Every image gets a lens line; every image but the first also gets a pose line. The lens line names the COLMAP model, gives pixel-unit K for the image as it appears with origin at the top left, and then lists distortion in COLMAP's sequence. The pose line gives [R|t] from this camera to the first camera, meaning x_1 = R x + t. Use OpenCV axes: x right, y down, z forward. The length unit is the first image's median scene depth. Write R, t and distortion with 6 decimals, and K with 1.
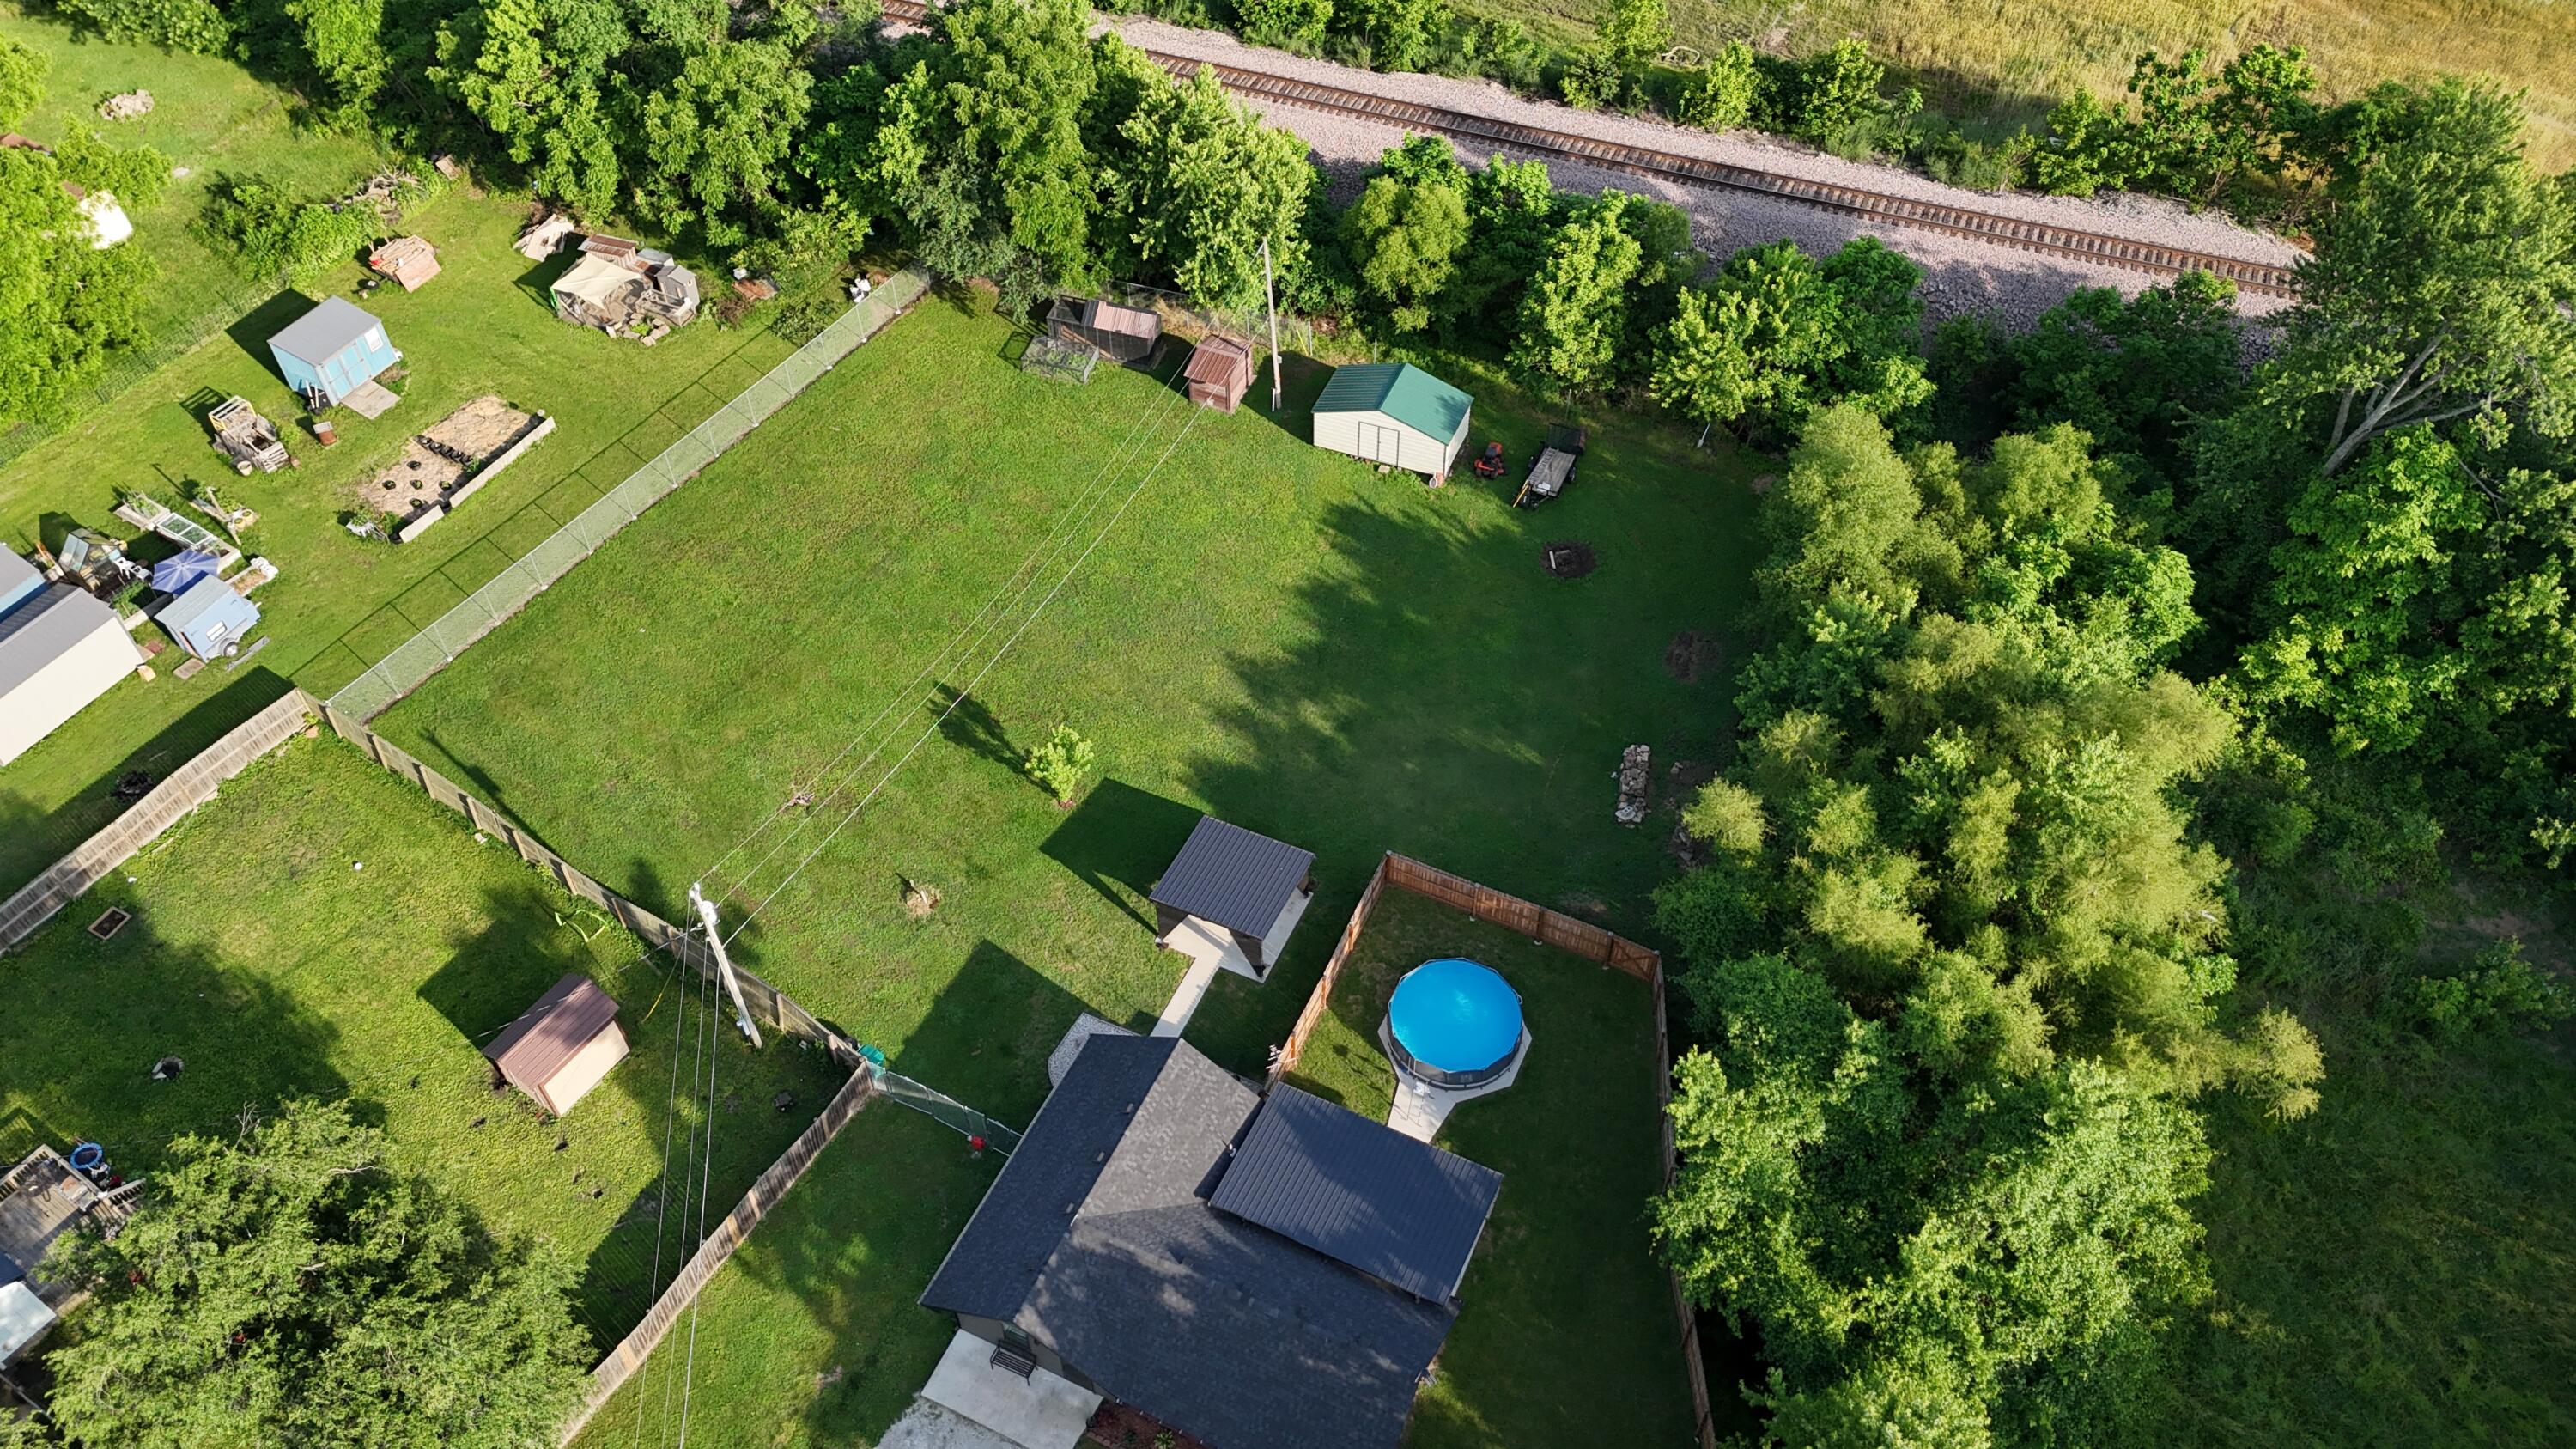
lens RADIAL K [[1885.4, 0, 1302.4], [0, 1885.4, 711.0], [0, 0, 1]] dist [0.081977, -0.083940]
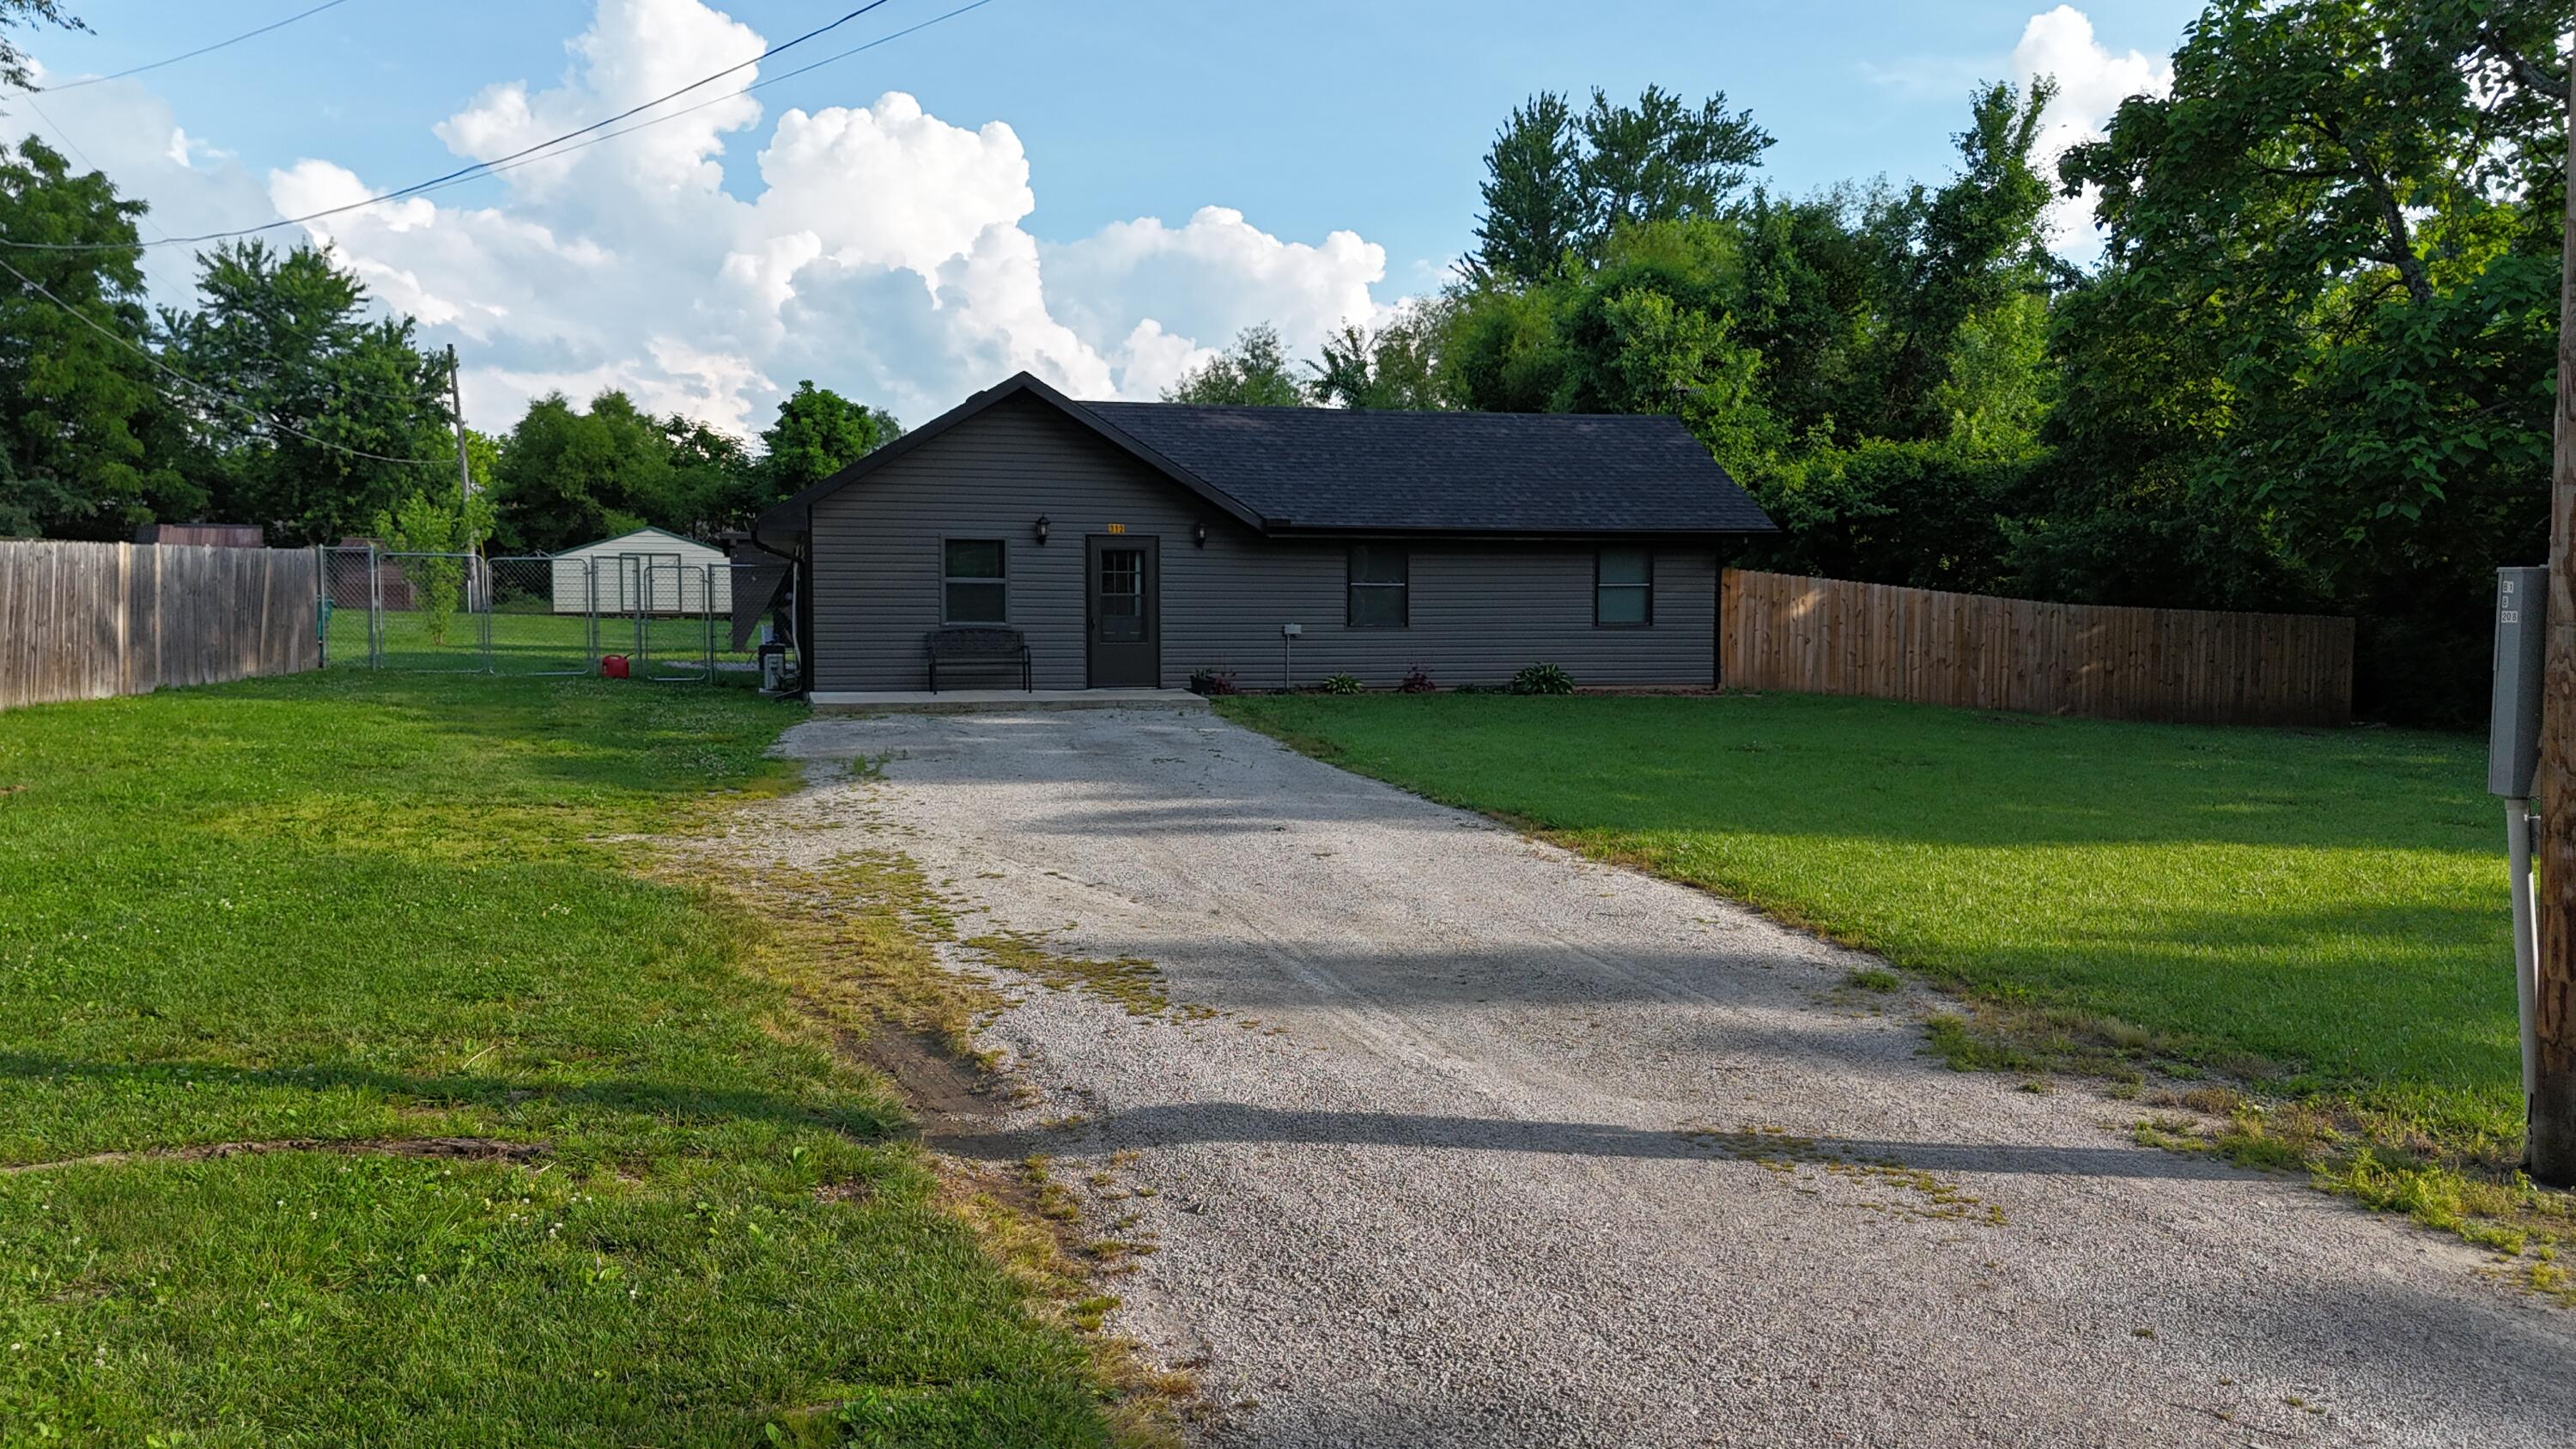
lens RADIAL K [[1885.4, 0, 1277.6], [0, 1885.4, 738.0], [0, 0, 1]] dist [0.081977, -0.083940]
pose [[0.763830, -0.036063, 0.644410, -0.304713], [0.474975, 0.707420, -0.523407, 0.492168], [-0.436993, 0.705873, 0.557477, 0.585063]]
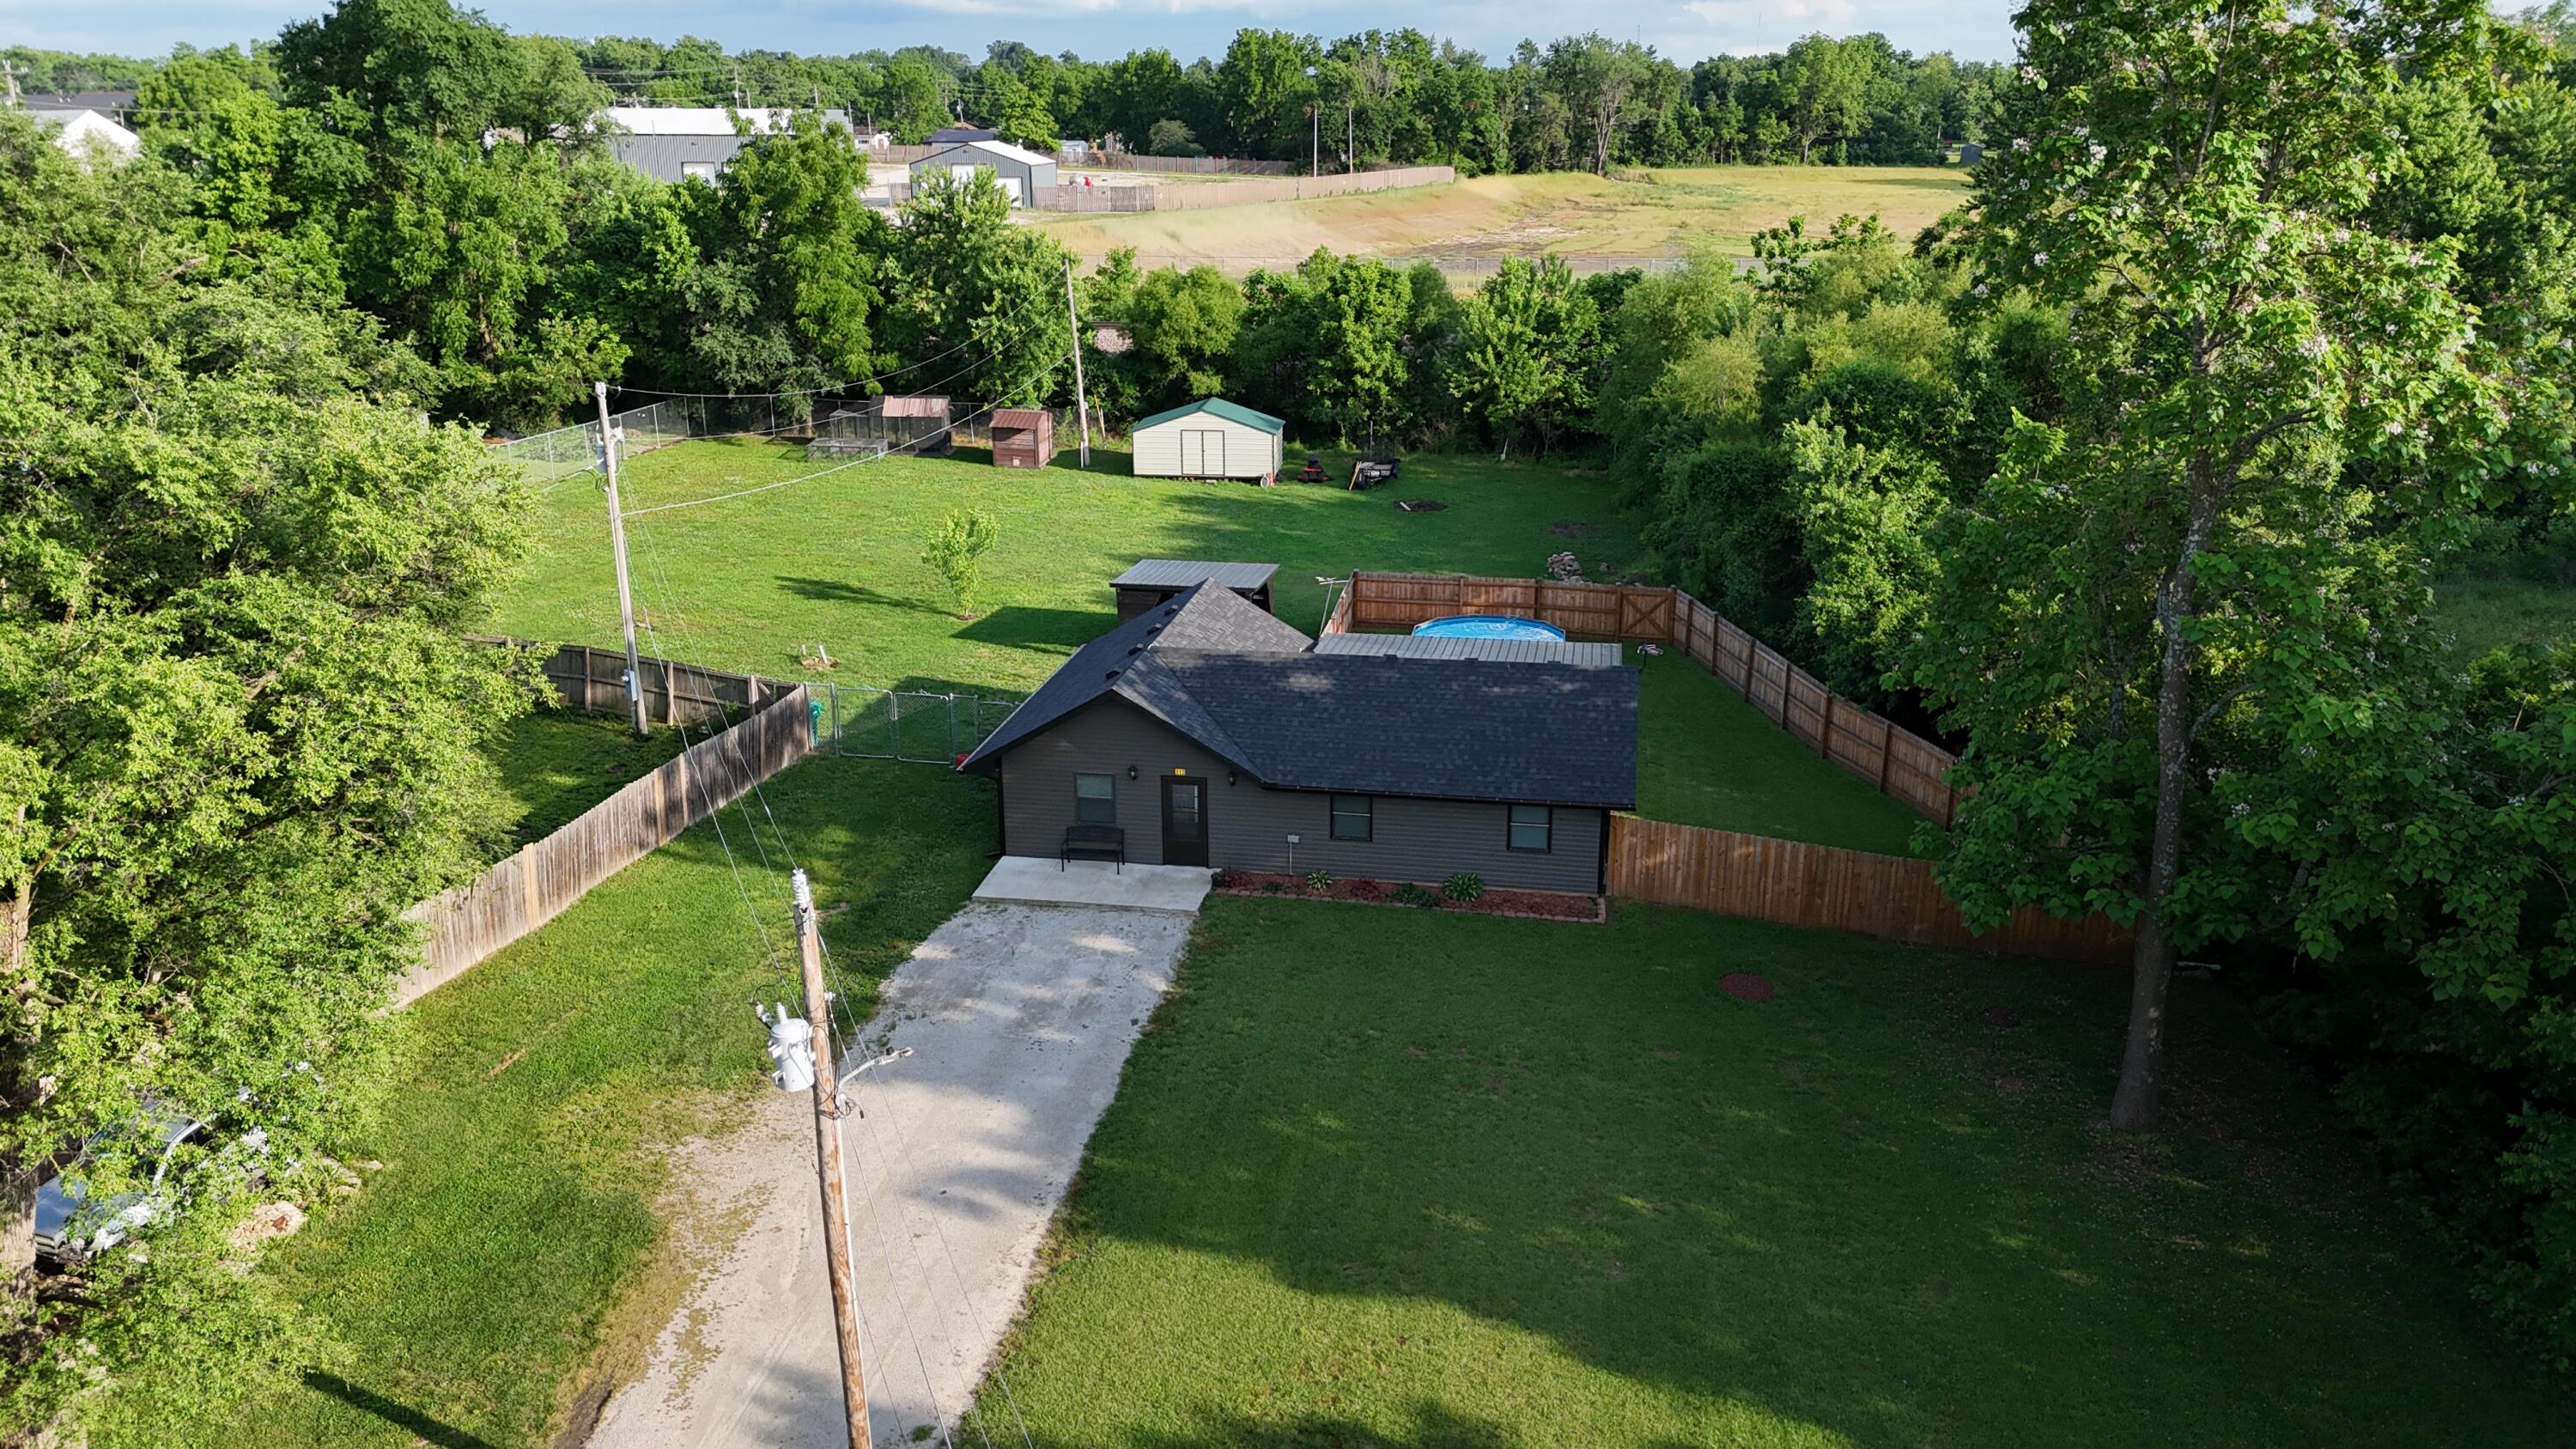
lens RADIAL K [[1885.4, 0, 1291.3], [0, 1885.4, 716.6], [0, 0, 1]] dist [0.081977, -0.083940]
pose [[0.962569, -0.076015, 0.260158, -0.209082], [0.196986, 0.855501, -0.478868, 0.525834], [-0.186164, 0.512191, 0.838453, 0.277370]]
